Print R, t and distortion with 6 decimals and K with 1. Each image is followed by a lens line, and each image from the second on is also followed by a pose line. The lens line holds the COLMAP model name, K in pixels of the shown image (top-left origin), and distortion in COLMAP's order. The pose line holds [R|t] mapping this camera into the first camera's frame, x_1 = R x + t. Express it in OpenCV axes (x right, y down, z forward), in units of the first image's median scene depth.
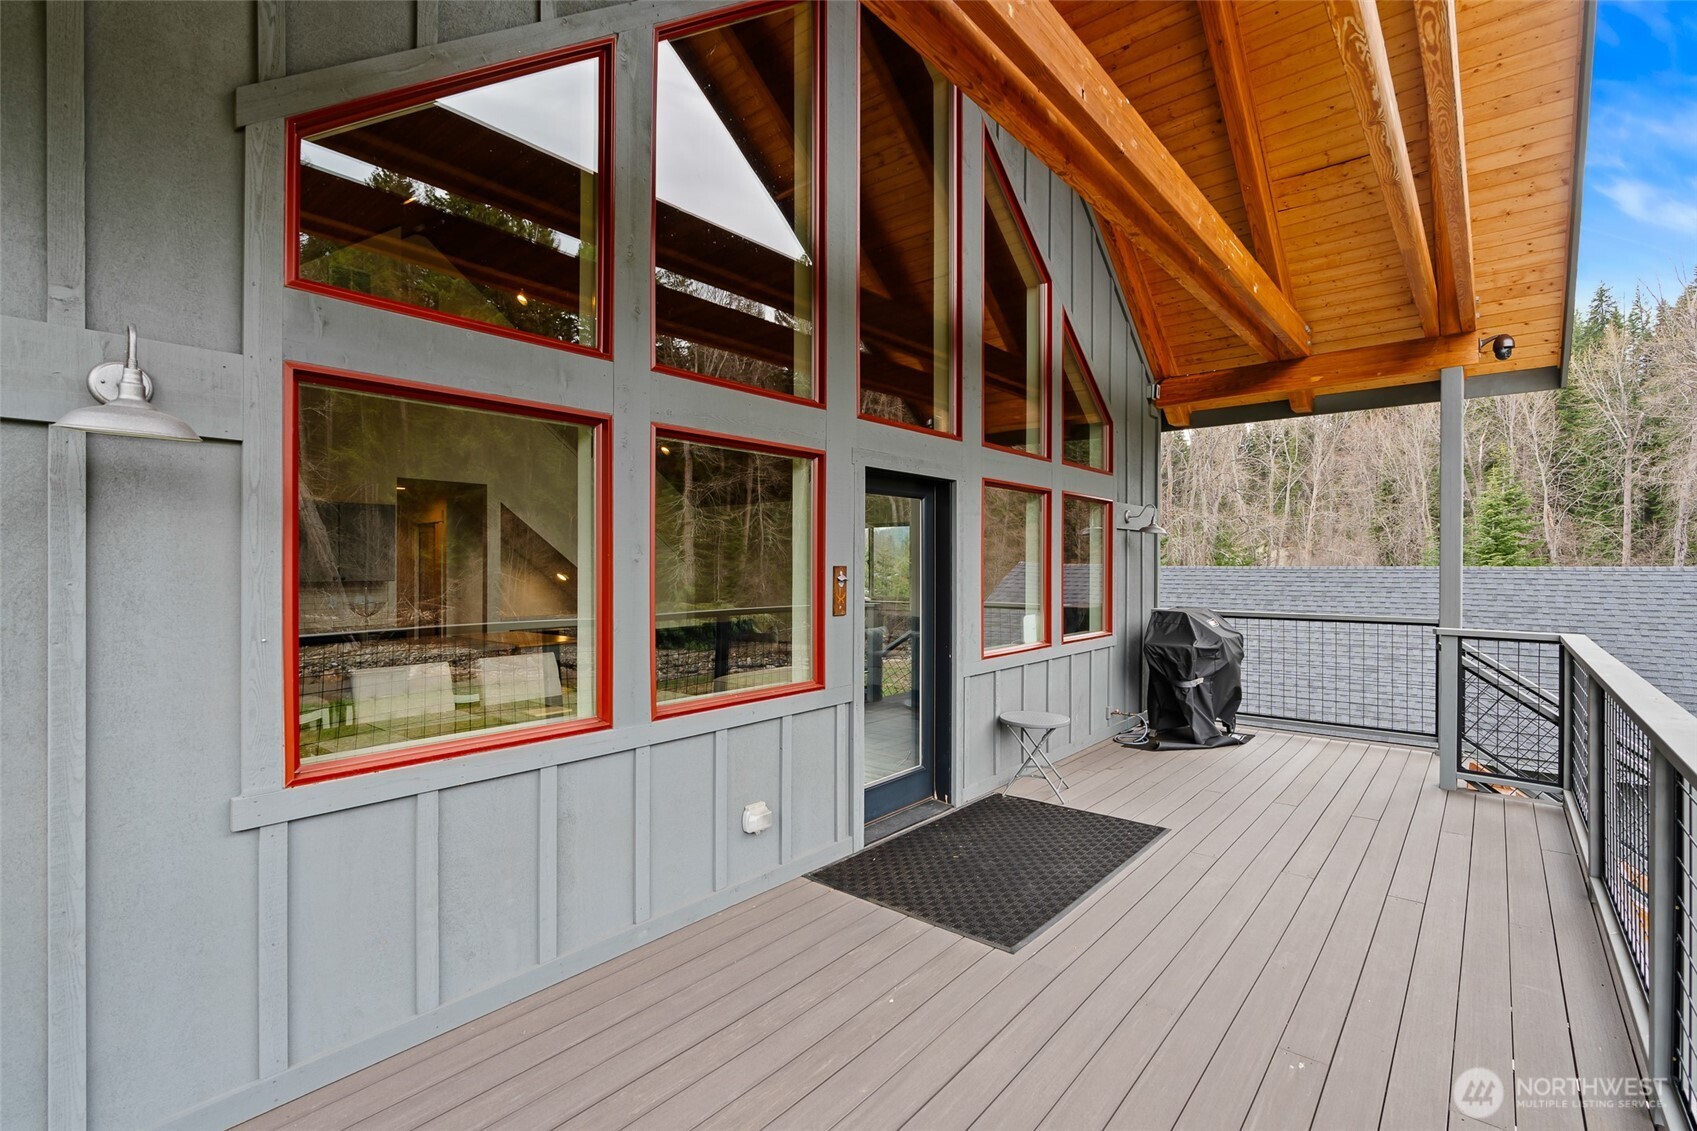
lens RADIAL K [[772.9, 0, 859.5], [0, 772.9, 562.3], [0, 0, 1]] dist [-0.006991, 0.002543]
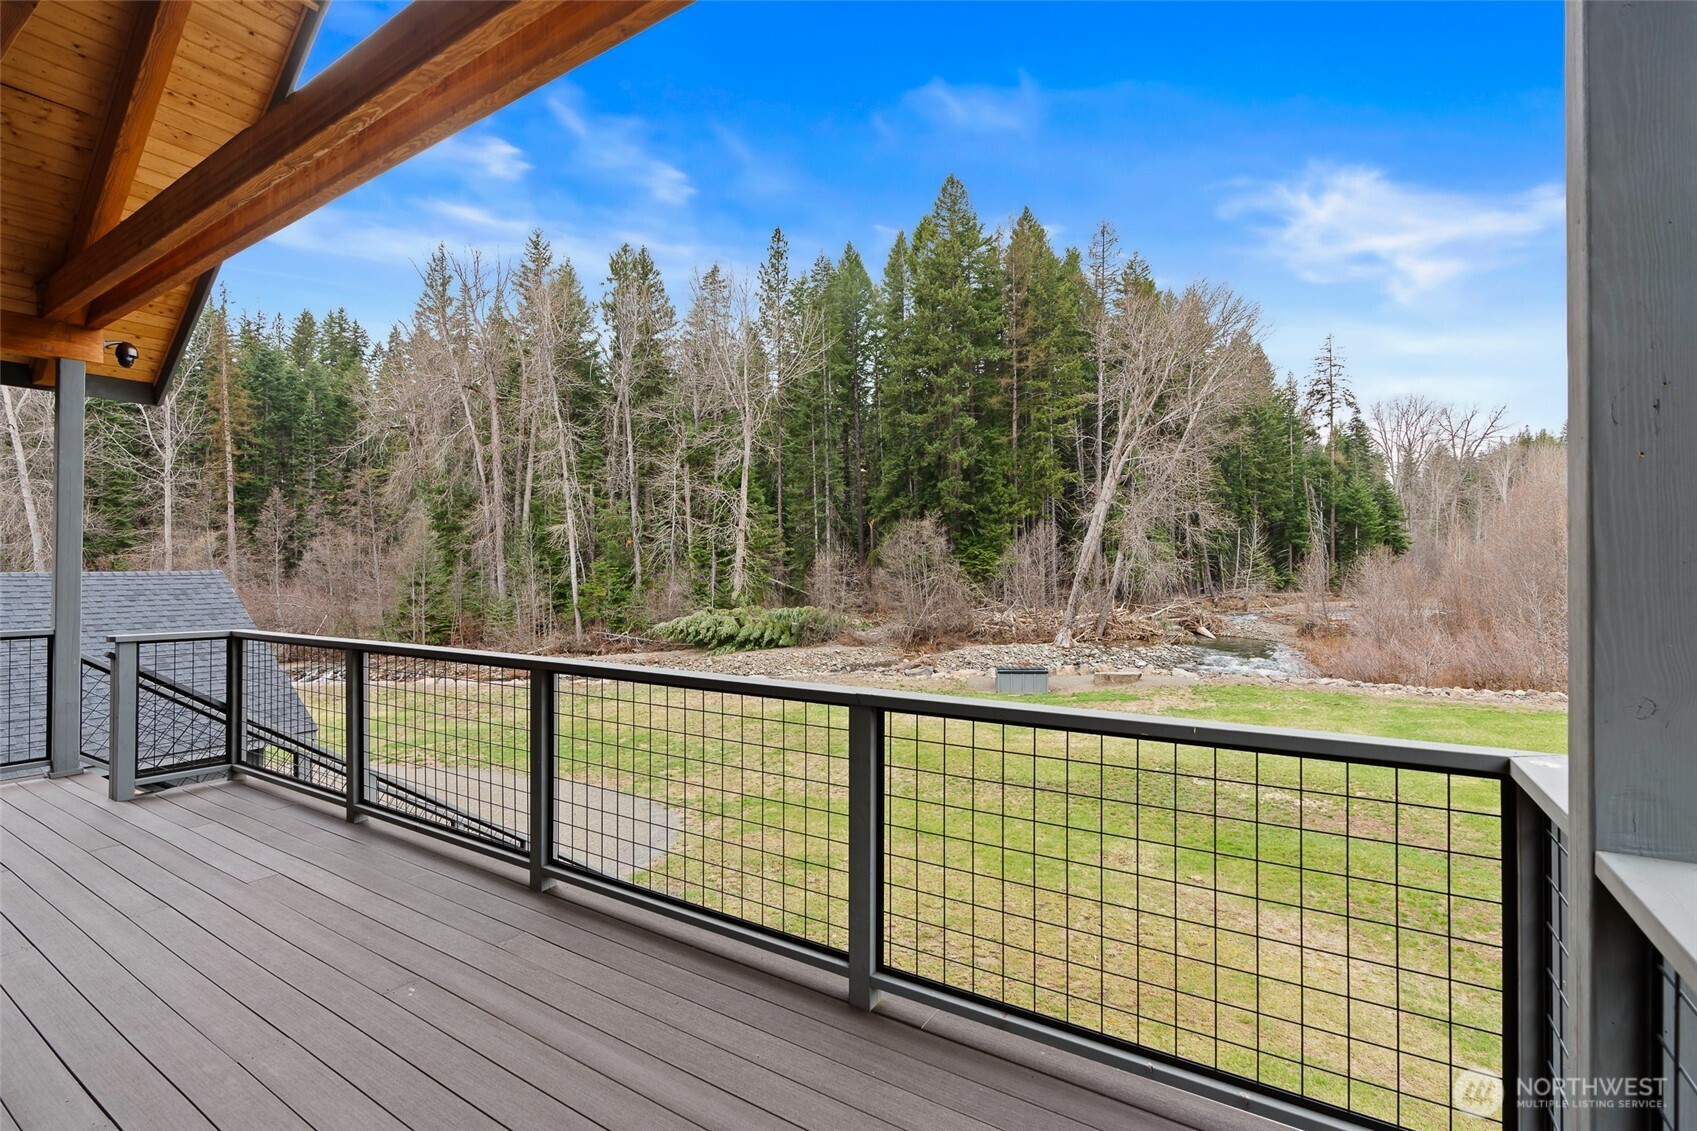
lens RADIAL K [[772.9, 0, 826.4], [0, 772.9, 558.4], [0, 0, 1]] dist [-0.006991, 0.002543]
pose [[-0.098846, 0.013089, 0.995017, -0.303377], [-0.000442, 0.999913, -0.013198, 0.001043], [-0.995103, -0.001744, -0.098831, 0.215880]]
